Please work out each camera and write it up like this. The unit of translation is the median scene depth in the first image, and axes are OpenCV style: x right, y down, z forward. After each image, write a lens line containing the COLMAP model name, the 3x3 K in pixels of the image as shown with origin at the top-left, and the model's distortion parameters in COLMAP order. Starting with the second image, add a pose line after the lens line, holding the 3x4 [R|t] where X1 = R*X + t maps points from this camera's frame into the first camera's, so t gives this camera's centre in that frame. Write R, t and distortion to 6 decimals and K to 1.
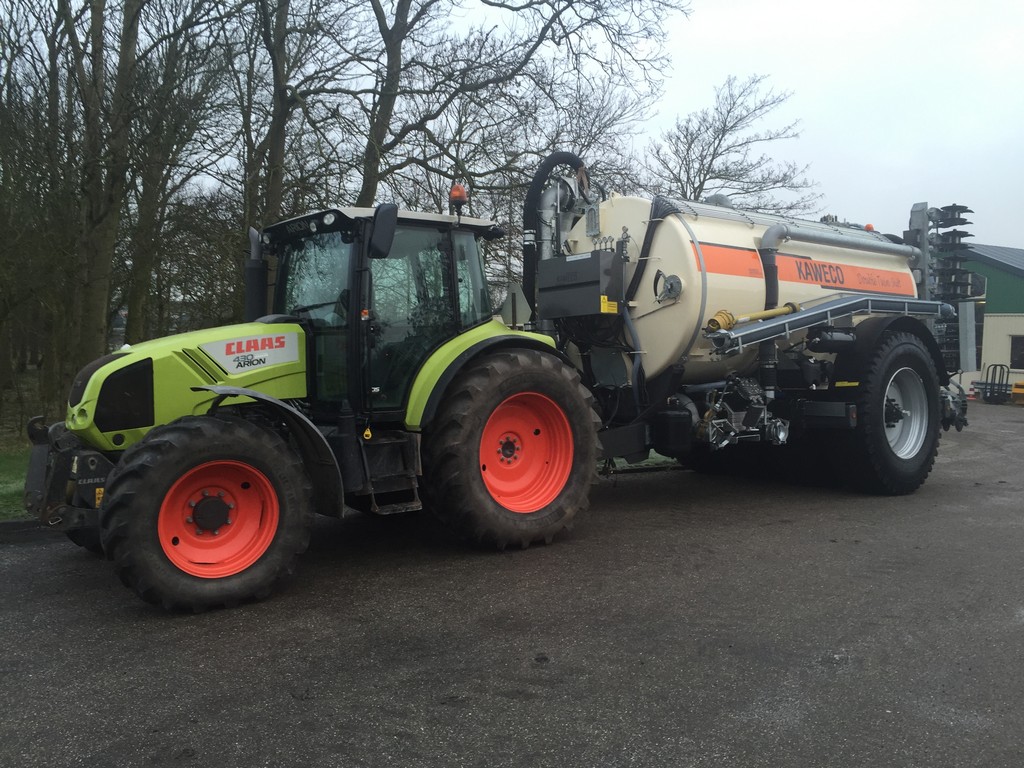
lens RADIAL K [[882.6, 0, 512.6], [0, 882.6, 381.7], [0, 0, 1]] dist [0.070404, -0.060568]
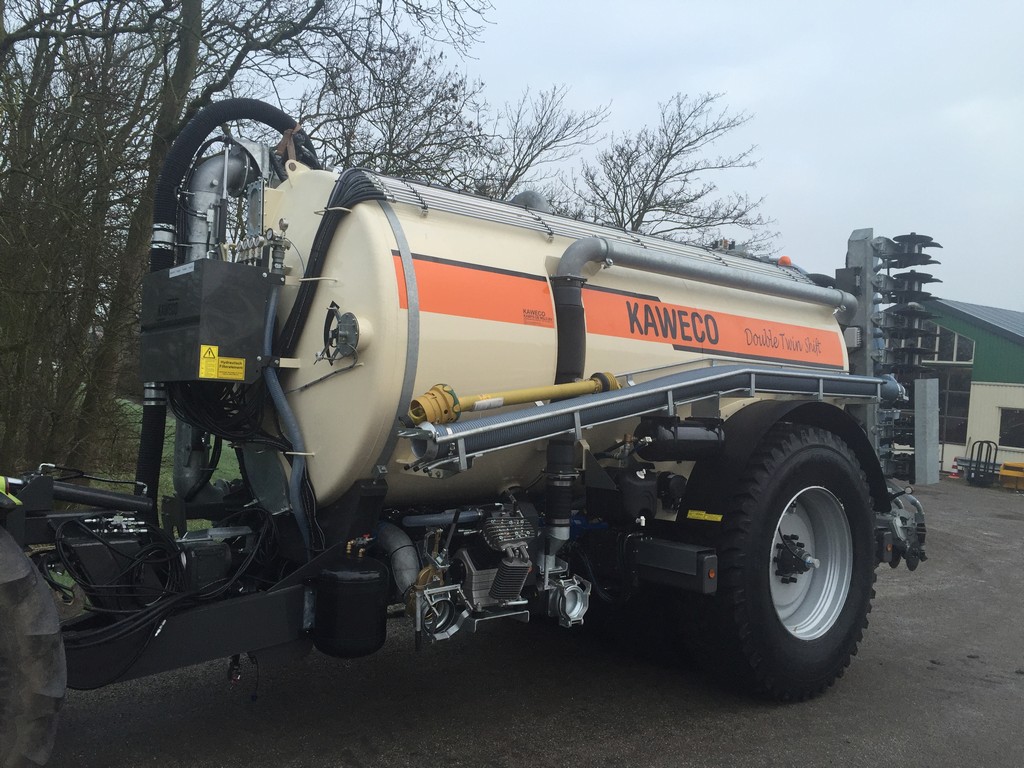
lens RADIAL K [[882.6, 0, 511.3], [0, 882.6, 386.4], [0, 0, 1]] dist [0.070404, -0.060568]
pose [[0.998921, 0.046241, 0.004418, 0.231036], [-0.046030, 0.998155, -0.039608, -0.050628], [-0.006241, 0.039362, 0.999206, 0.398351]]
